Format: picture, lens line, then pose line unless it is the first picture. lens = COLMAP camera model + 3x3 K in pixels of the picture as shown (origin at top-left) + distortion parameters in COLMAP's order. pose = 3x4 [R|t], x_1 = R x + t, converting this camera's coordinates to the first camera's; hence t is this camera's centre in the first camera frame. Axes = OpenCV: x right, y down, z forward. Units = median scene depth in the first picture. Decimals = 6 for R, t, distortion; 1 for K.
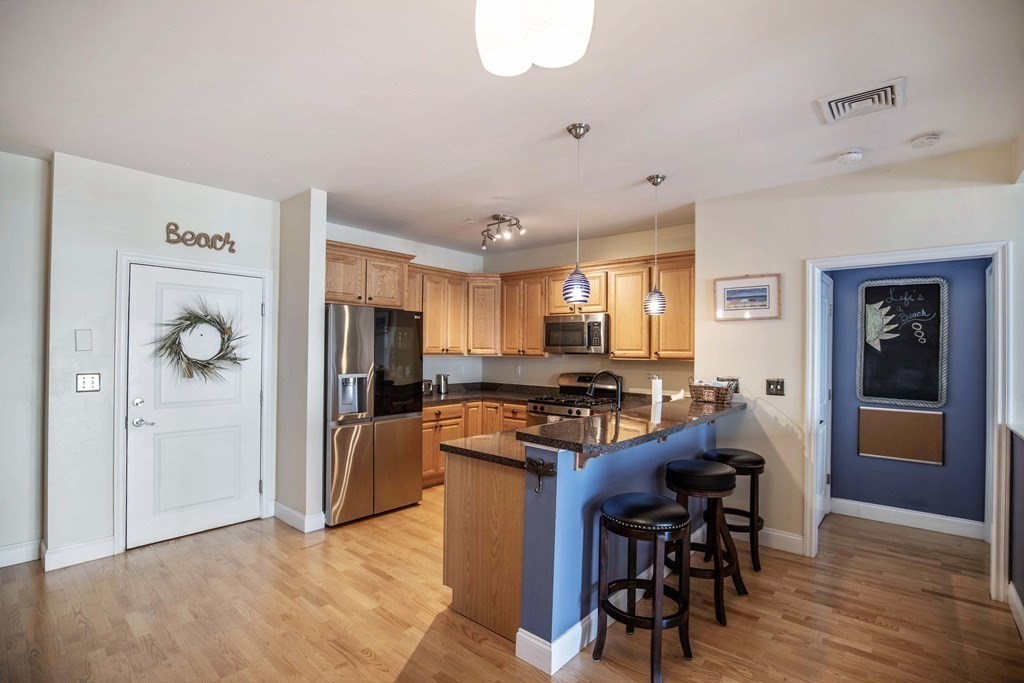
lens RADIAL K [[489.9, 0, 508.4], [0, 489.9, 343.1], [0, 0, 1]] dist [-0.017383, 0.000247]
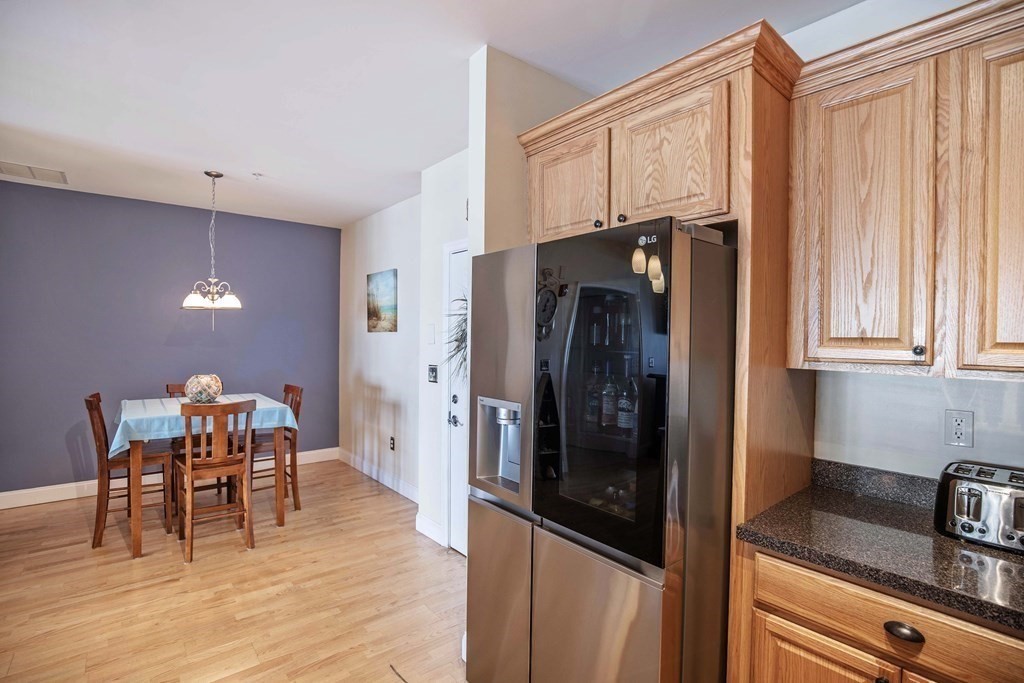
lens RADIAL K [[481.9, 0, 514.1], [0, 481.9, 343.2], [0, 0, 1]] dist [-0.029697, 0.001054]
pose [[-0.157082, 0.003542, -0.987579, 0.109351], [0.000838, 0.999994, 0.003454, 0.007635], [0.987585, -0.000285, -0.157084, 0.942993]]
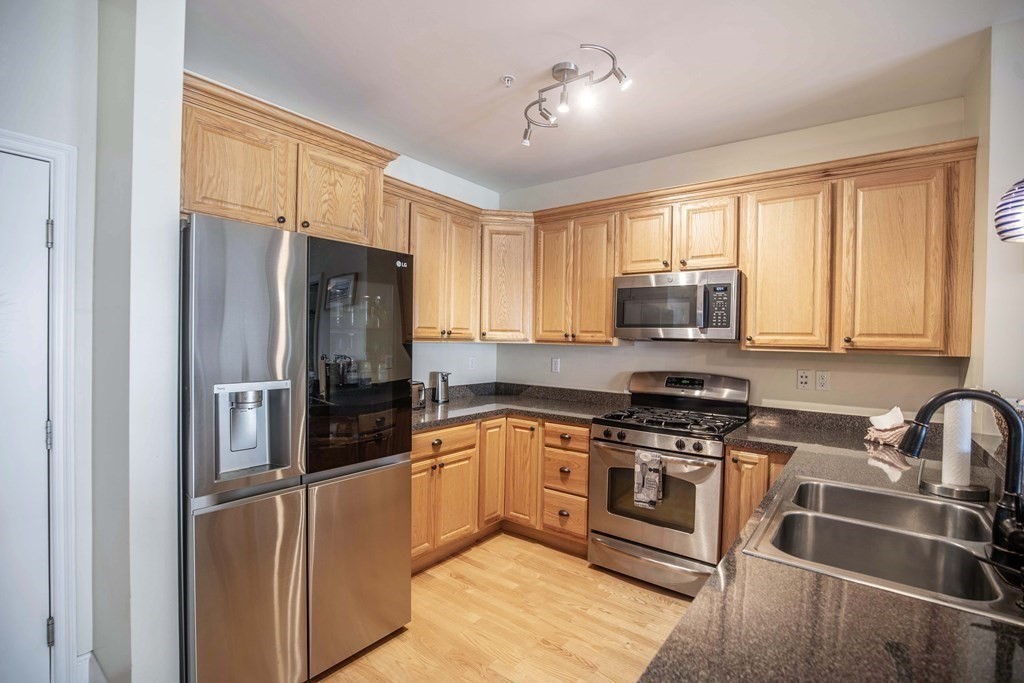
lens RADIAL K [[473.8, 0, 512.7], [0, 473.8, 342.5], [0, 0, 1]] dist [-0.036873, 0.007676]
pose [[0.998247, 0.007286, 0.058743, -0.098282], [-0.008799, 0.999635, 0.025545, 0.012911], [-0.058535, -0.026017, 0.997946, 0.498473]]
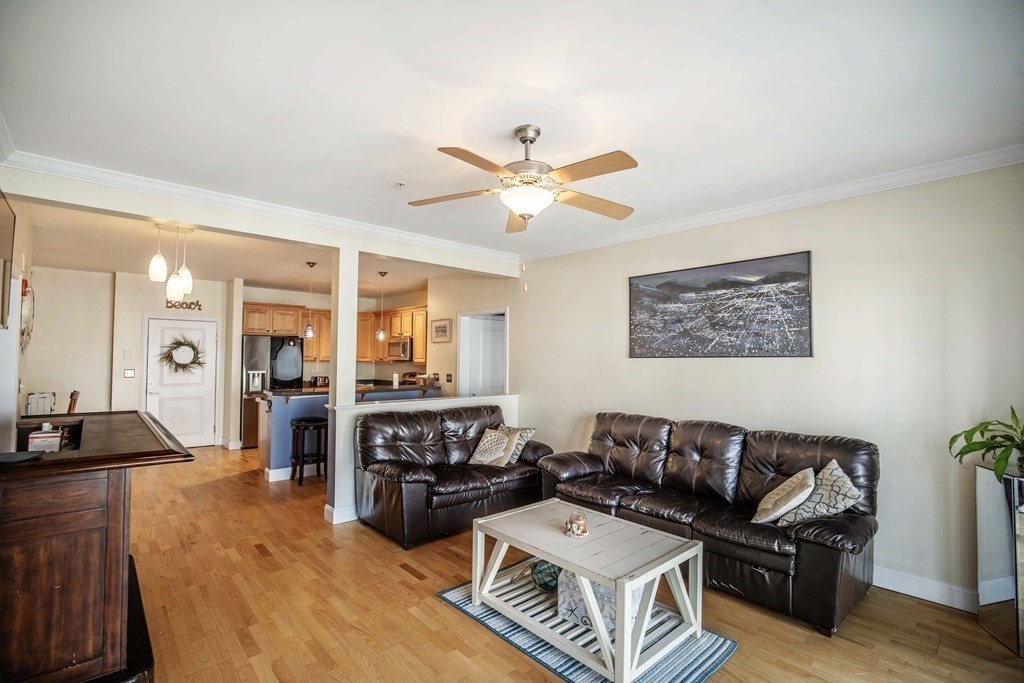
lens RADIAL K [[473.8, 0, 512.7], [0, 473.8, 342.5], [0, 0, 1]] dist [-0.036873, 0.007676]
pose [[0.993297, -0.005347, -0.115469, 0.792563], [0.002846, 0.999758, -0.021815, -0.006094], [0.115557, 0.021340, 0.993072, -0.643358]]
